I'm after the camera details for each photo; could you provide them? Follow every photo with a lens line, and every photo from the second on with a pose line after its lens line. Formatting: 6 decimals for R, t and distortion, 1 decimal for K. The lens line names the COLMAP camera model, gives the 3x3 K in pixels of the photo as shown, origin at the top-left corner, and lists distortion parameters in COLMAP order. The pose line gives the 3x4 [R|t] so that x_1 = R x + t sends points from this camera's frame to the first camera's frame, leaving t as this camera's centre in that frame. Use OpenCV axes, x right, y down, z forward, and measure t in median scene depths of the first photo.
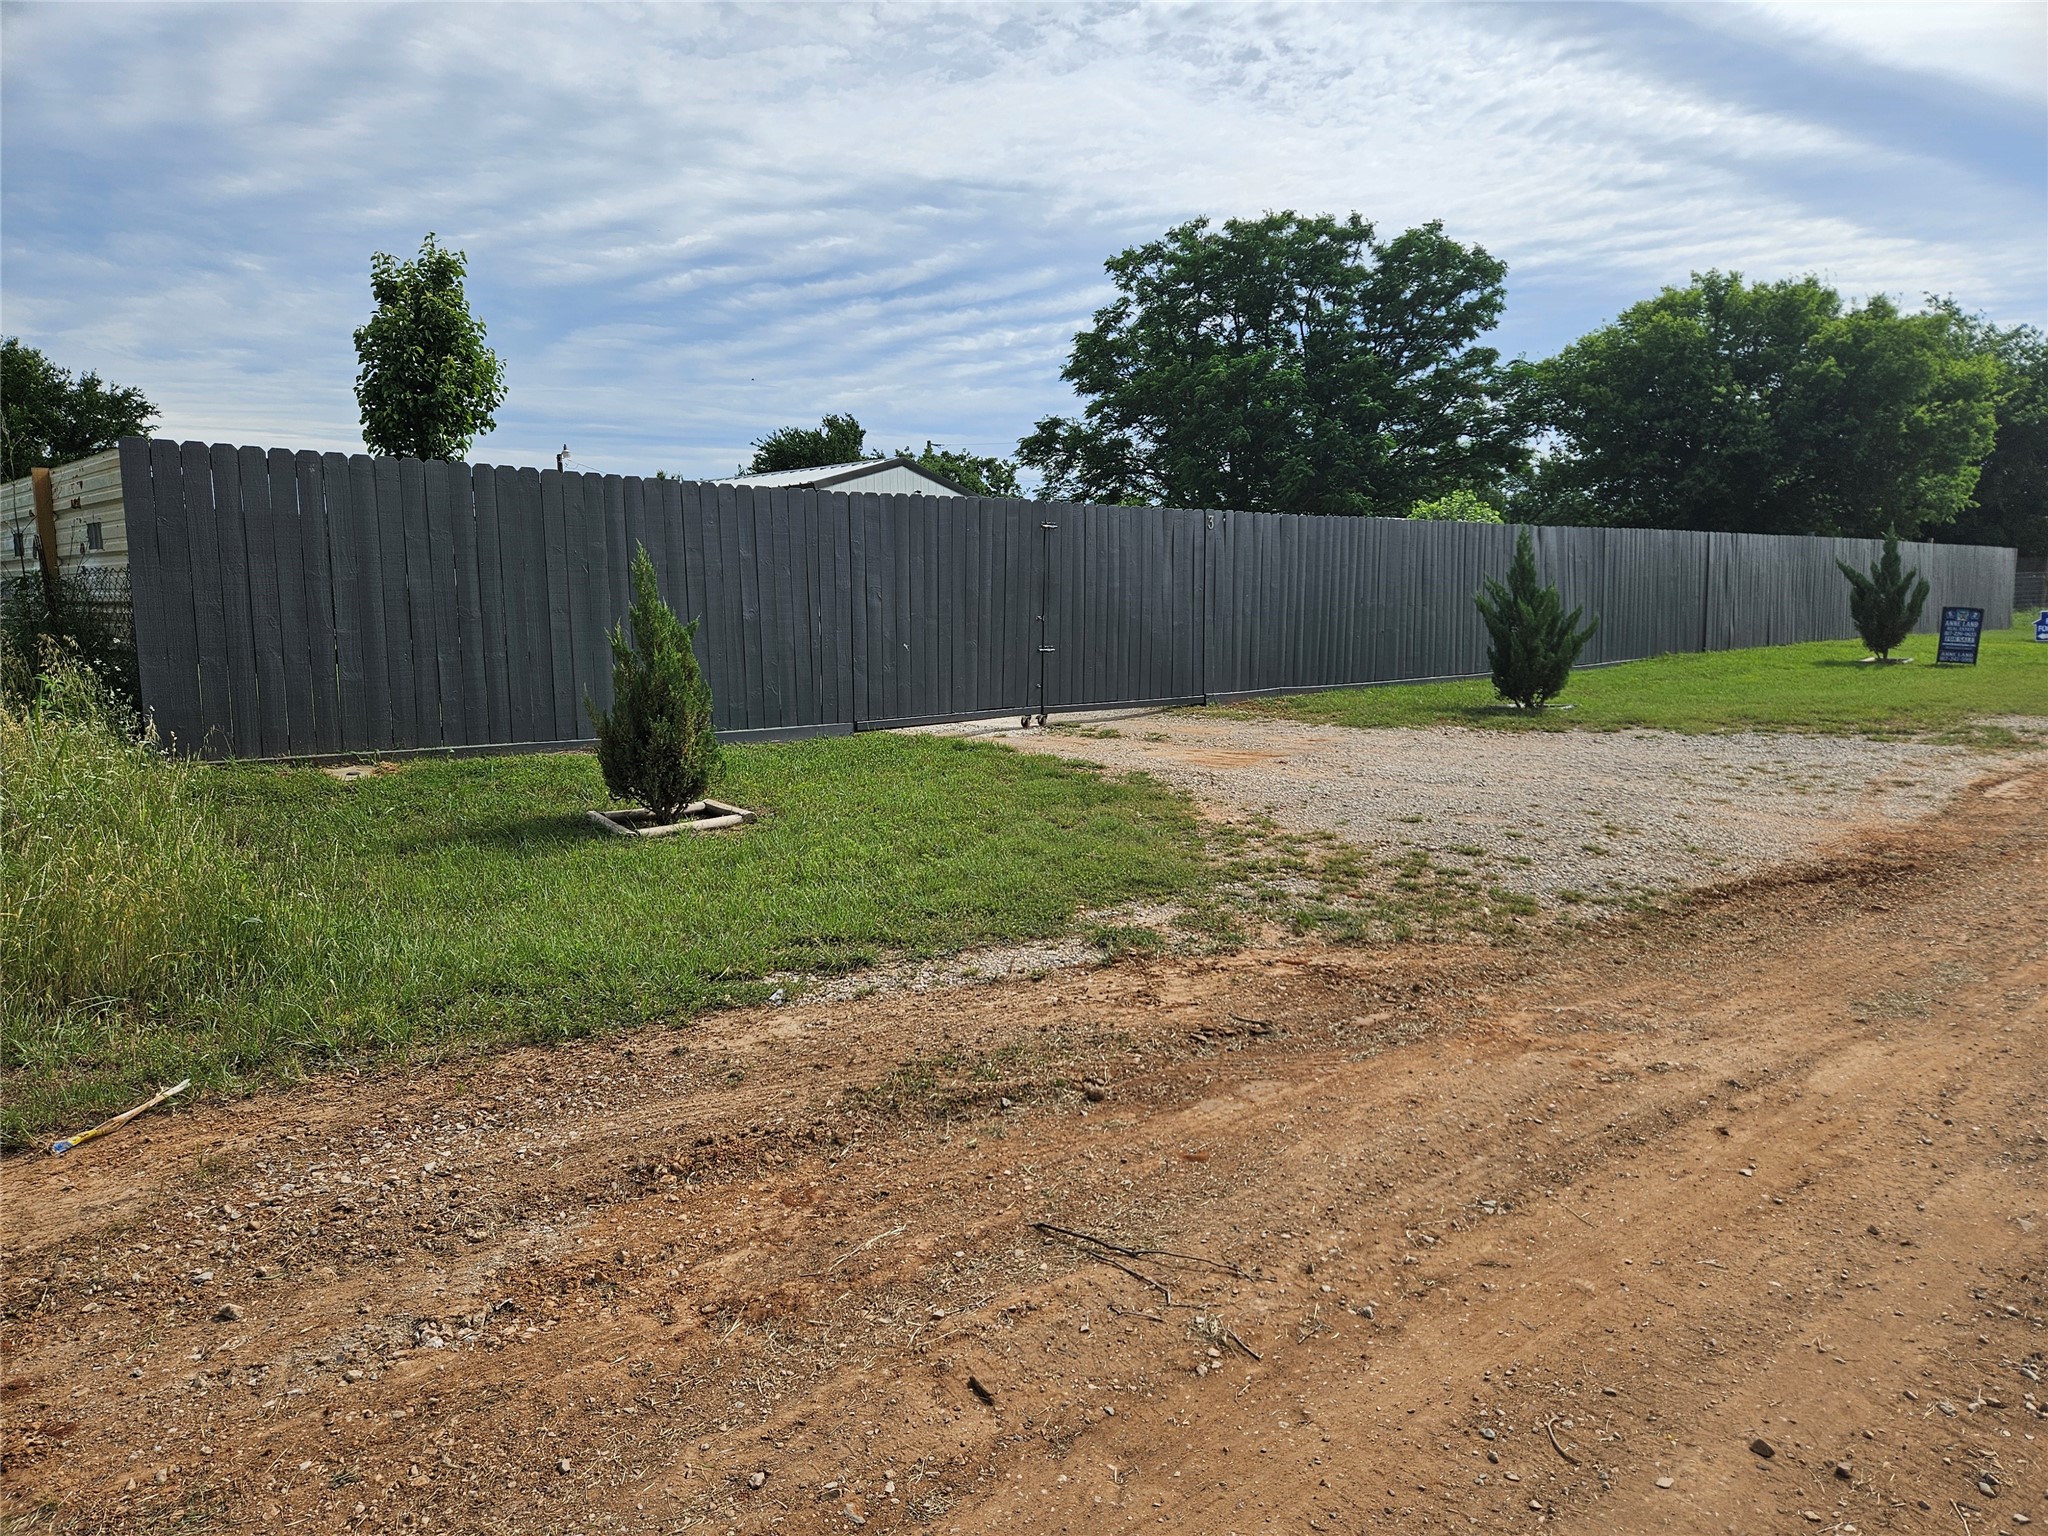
lens RADIAL K [[1353.1, 0, 1023.5], [0, 1353.1, 772.1], [0, 0, 1]] dist [0.071881, -0.055754]
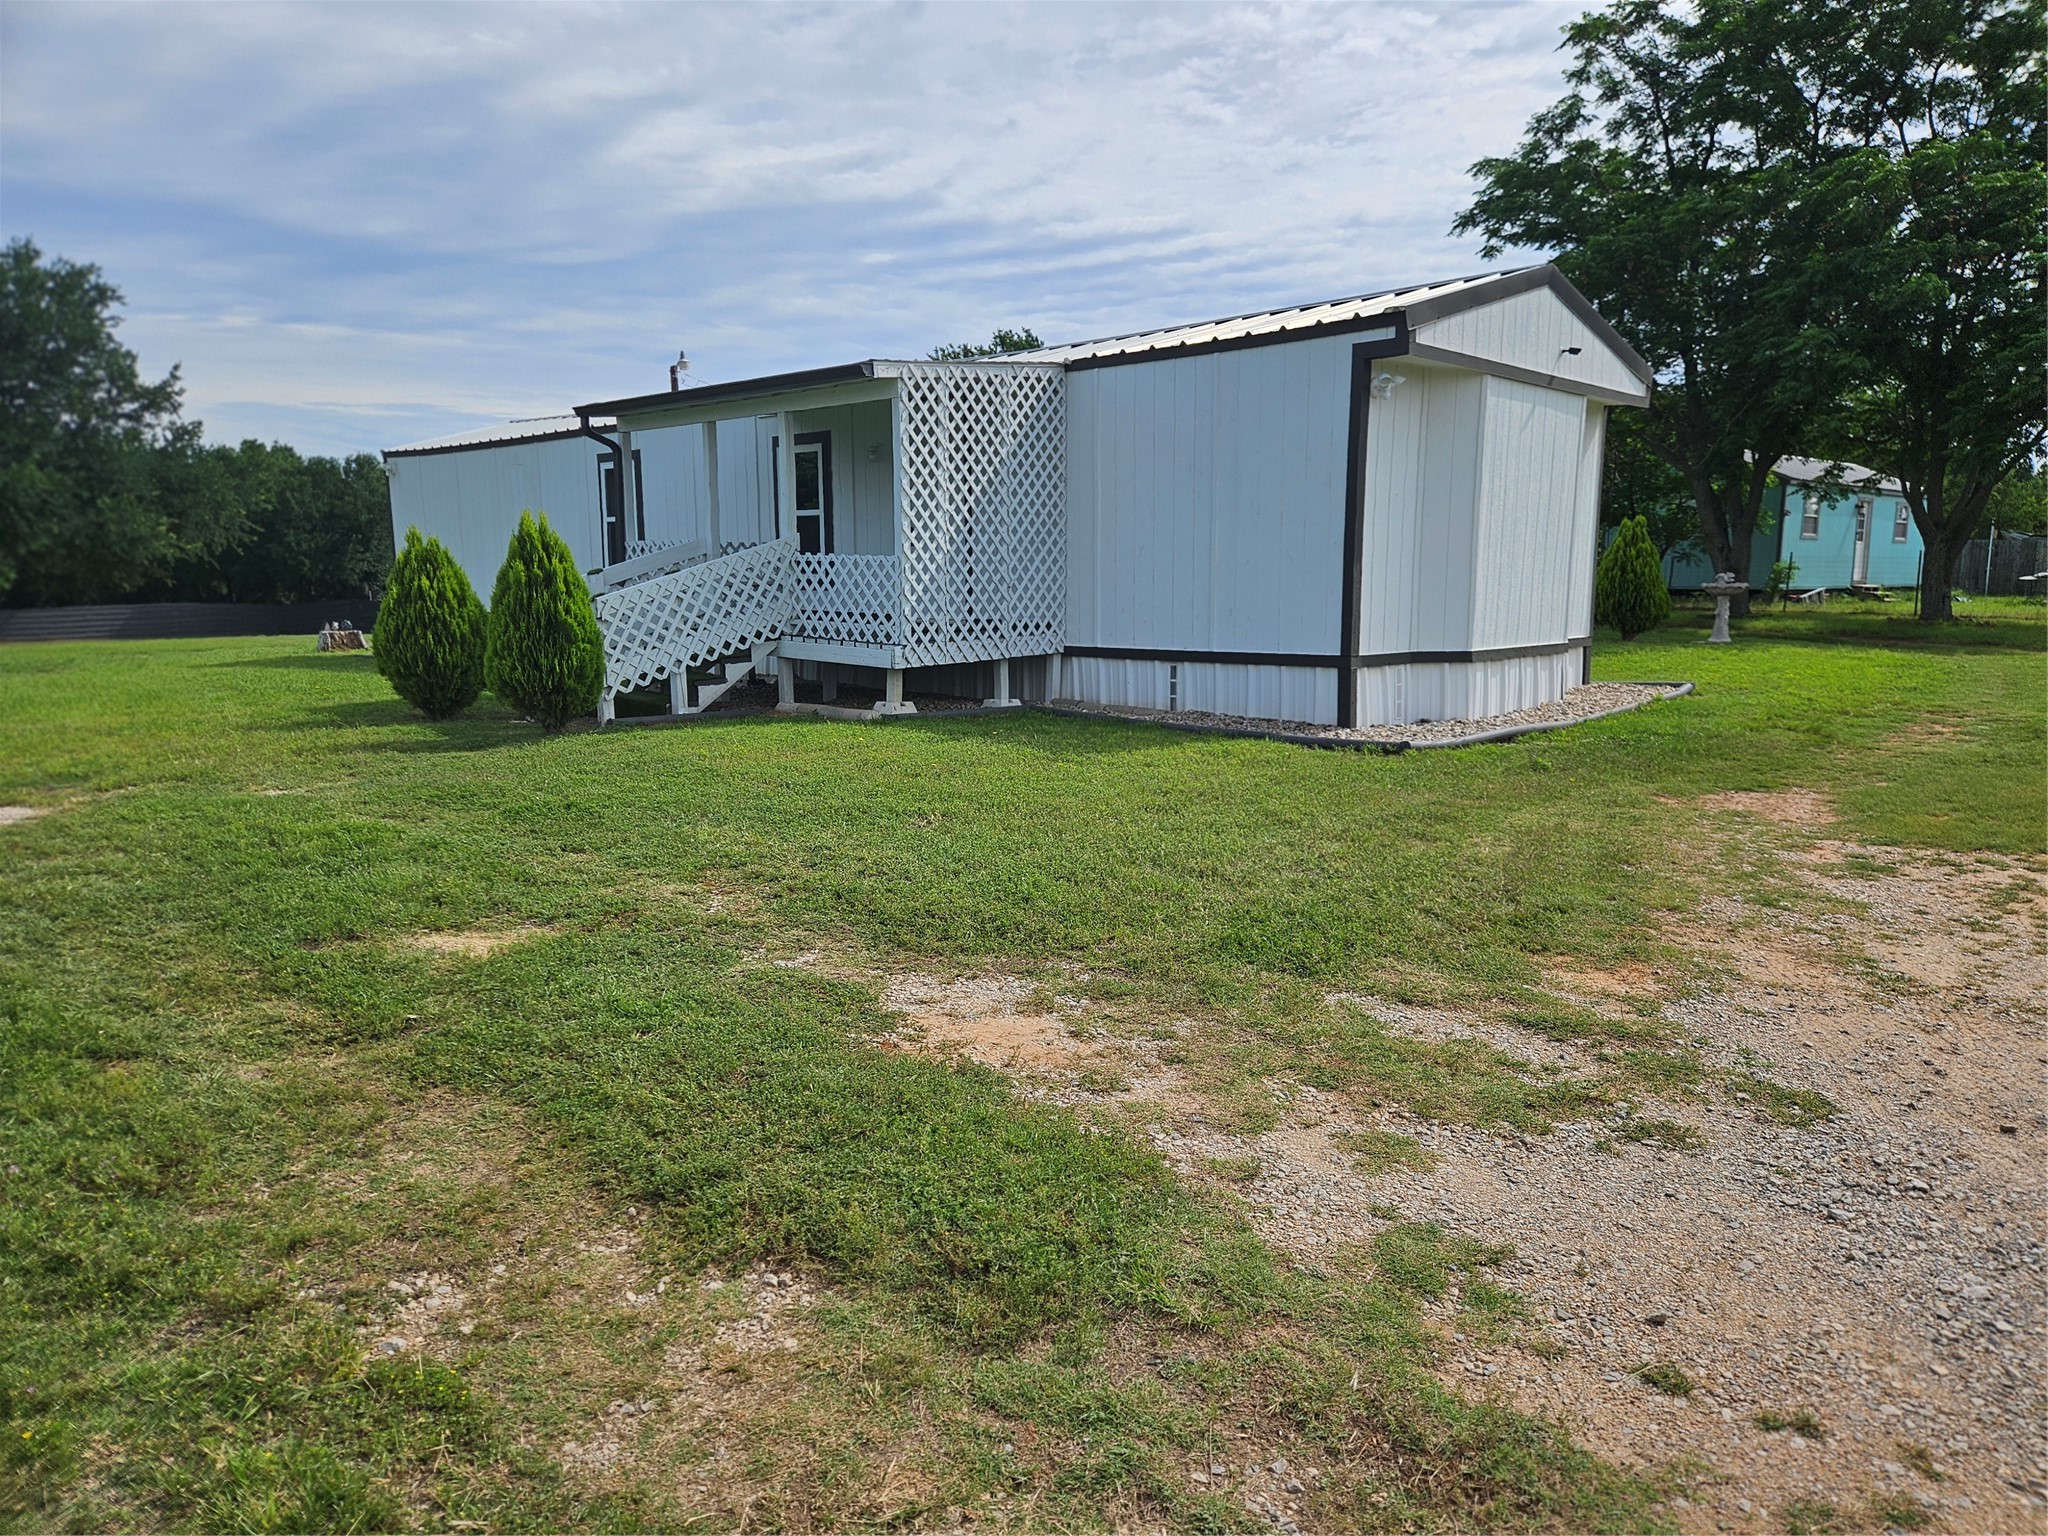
lens RADIAL K [[1353.1, 0, 1036.7], [0, 1353.1, 774.6], [0, 0, 1]] dist [0.071881, -0.055754]
pose [[0.998680, 0.017460, -0.048295, -0.142845], [-0.015884, 0.999335, 0.032825, -0.056404], [0.048836, -0.032015, 0.998294, 0.366560]]
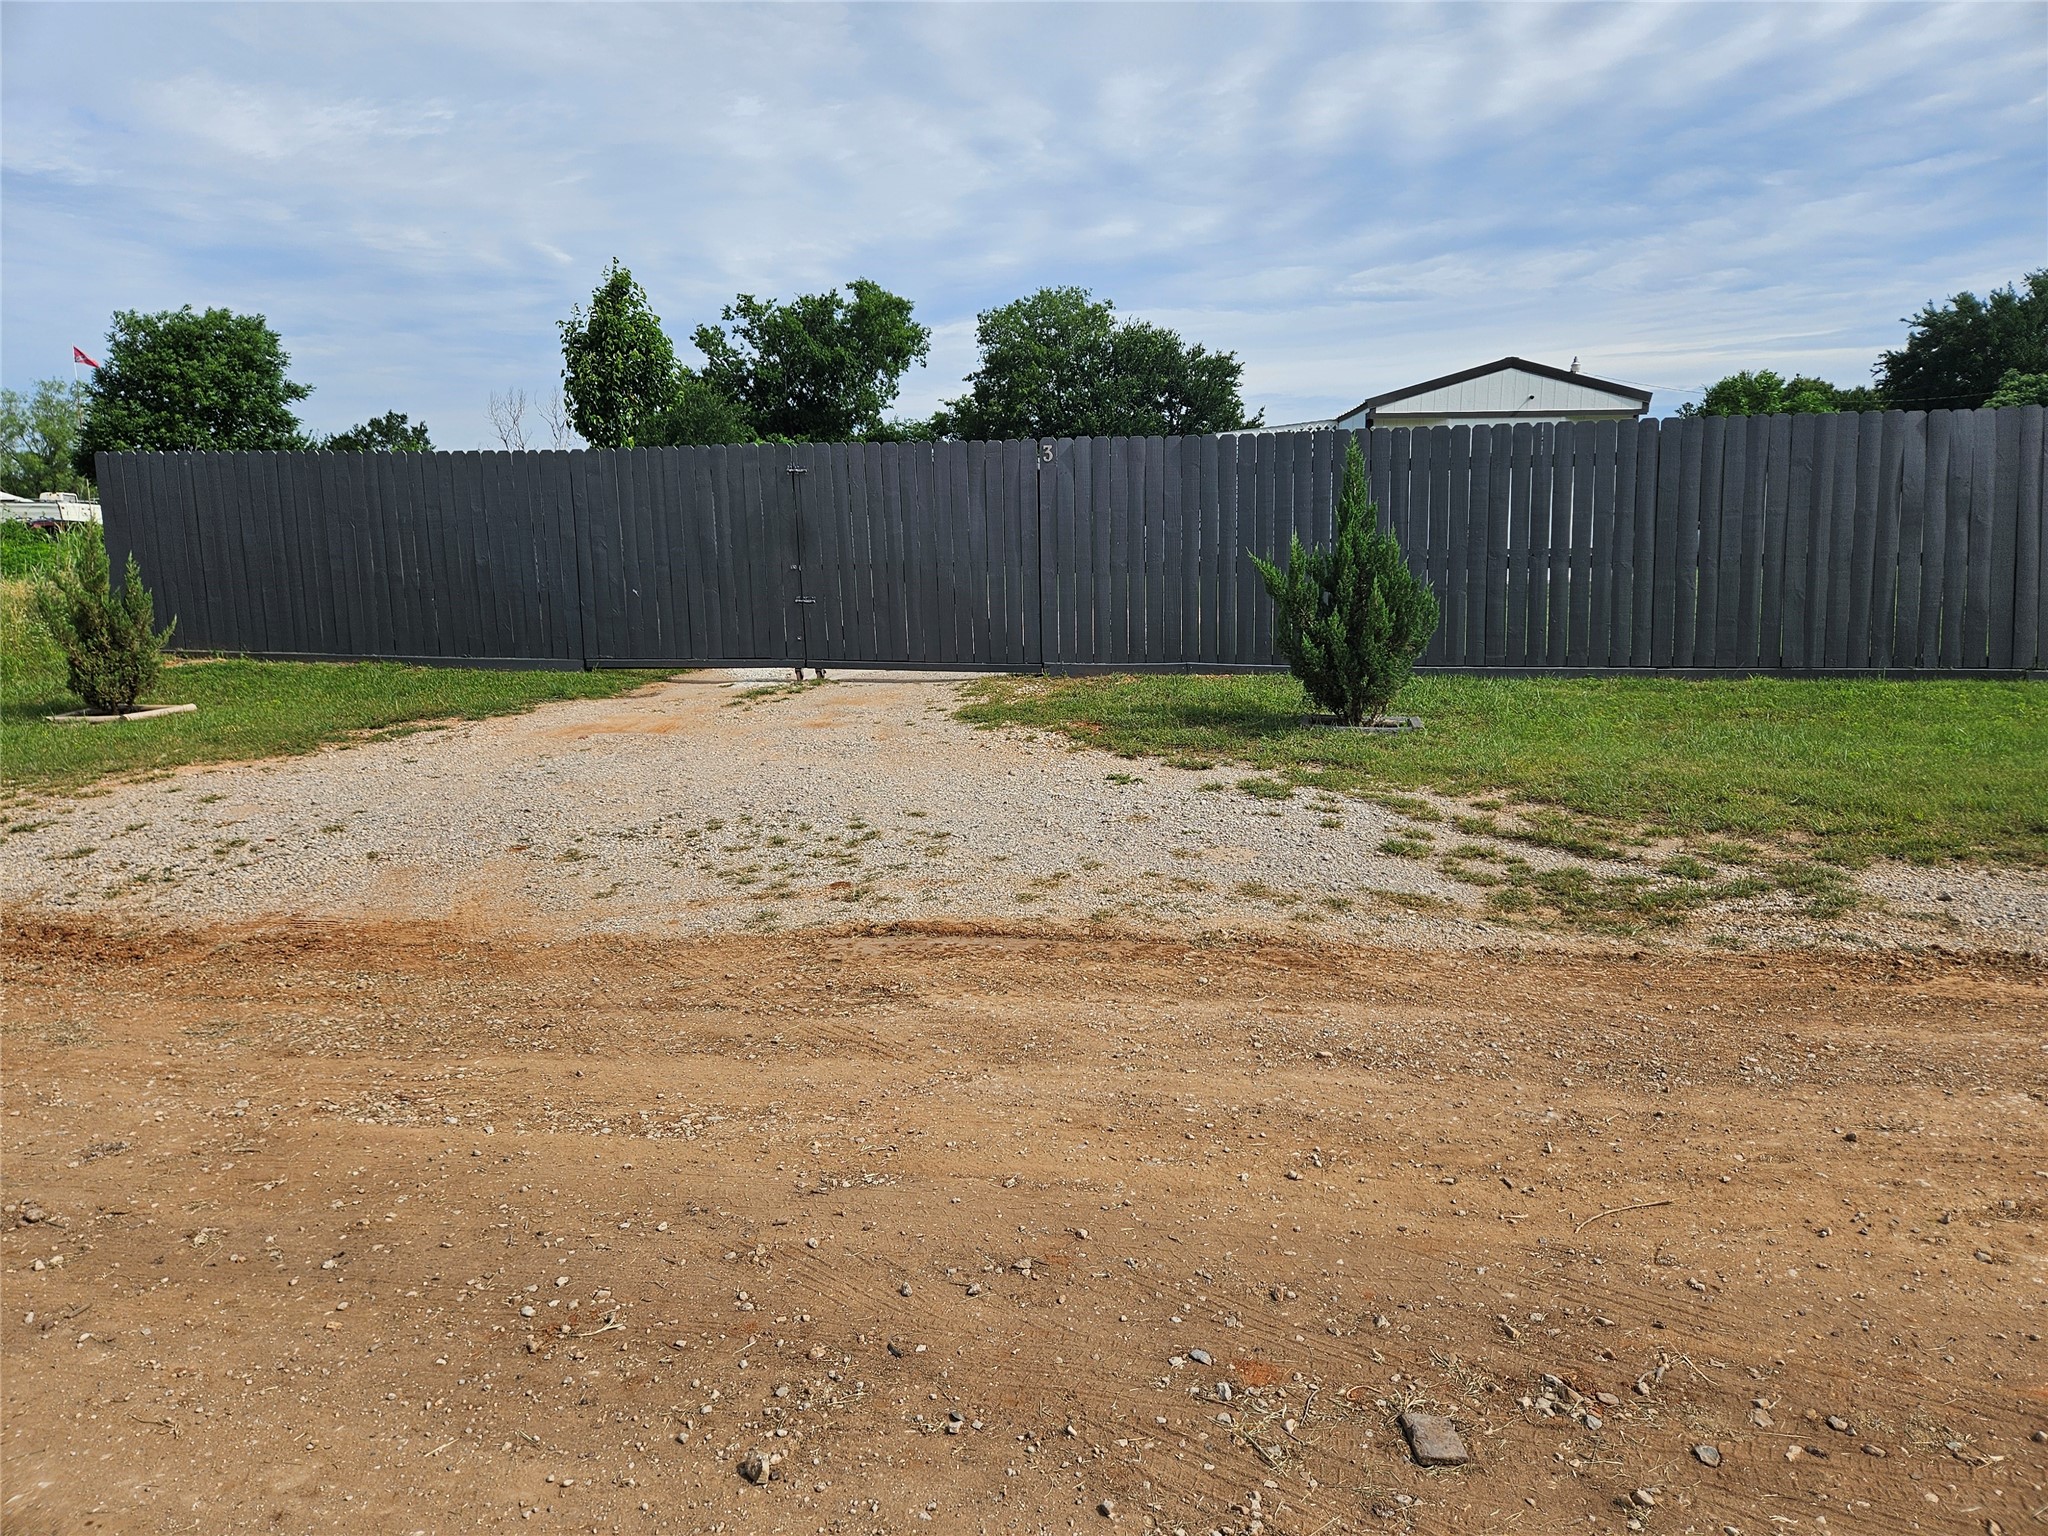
lens RADIAL K [[1353.1, 0, 1012.2], [0, 1353.1, 773.4], [0, 0, 1]] dist [0.071881, -0.055754]
pose [[0.591745, 0.143916, -0.793175, 0.272668], [-0.096444, 0.989507, 0.107587, -0.027167], [0.800335, 0.012833, 0.599416, 0.169389]]
